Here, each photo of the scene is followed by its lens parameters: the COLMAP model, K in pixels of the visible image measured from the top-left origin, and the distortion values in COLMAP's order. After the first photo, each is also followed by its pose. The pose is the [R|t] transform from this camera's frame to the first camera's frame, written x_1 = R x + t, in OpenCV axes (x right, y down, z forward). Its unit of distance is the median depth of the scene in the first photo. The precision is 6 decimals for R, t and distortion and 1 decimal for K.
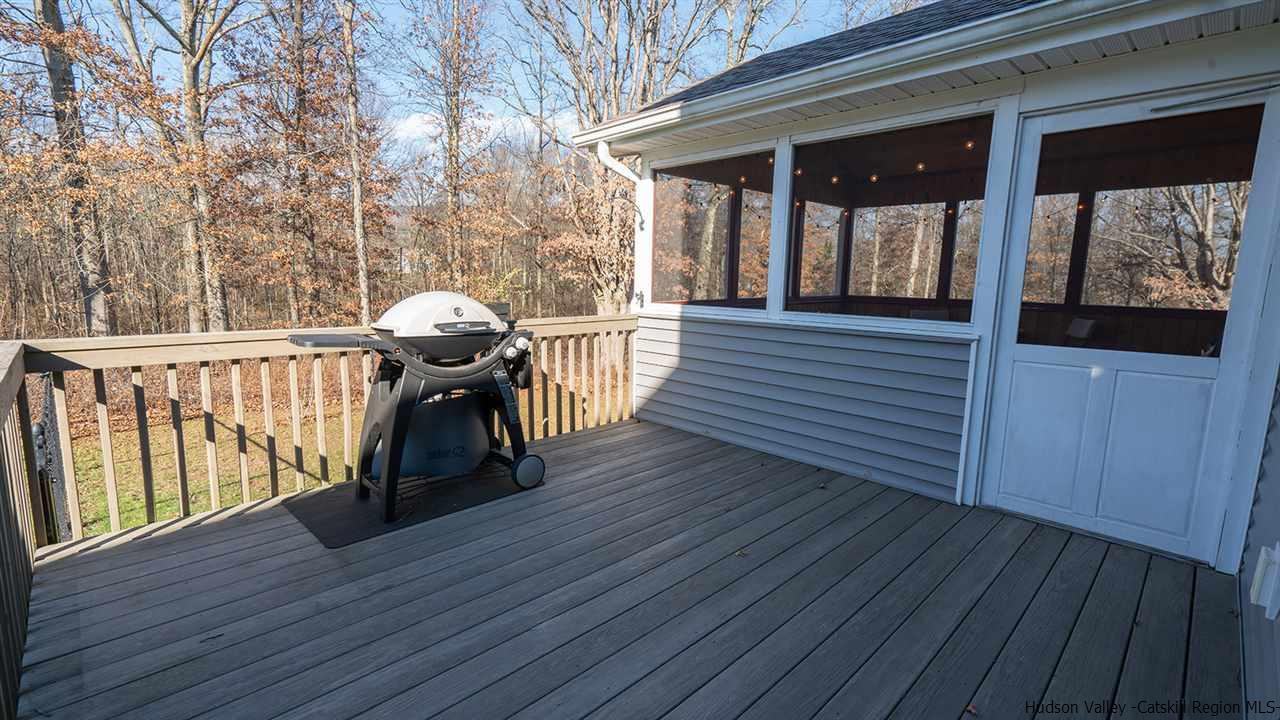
lens RADIAL K [[572.1, 0, 634.6], [0, 572.1, 360.5], [0, 0, 1]] dist [-0.002874, 0.001463]
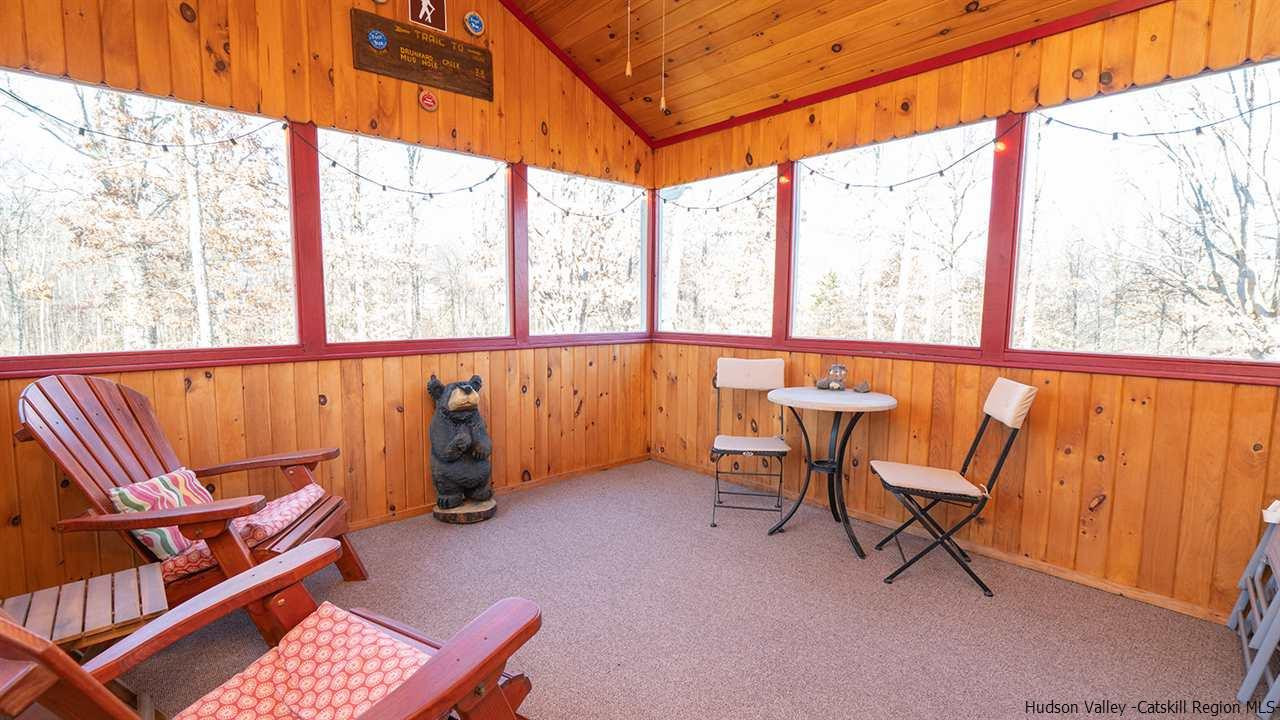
lens RADIAL K [[572.1, 0, 634.6], [0, 572.1, 360.5], [0, 0, 1]] dist [-0.002874, 0.001463]
pose [[0.999259, -0.009040, -0.037423, 0.109077], [0.006808, 0.998214, -0.059347, -0.013944], [0.037893, 0.059048, 0.997536, 0.115498]]
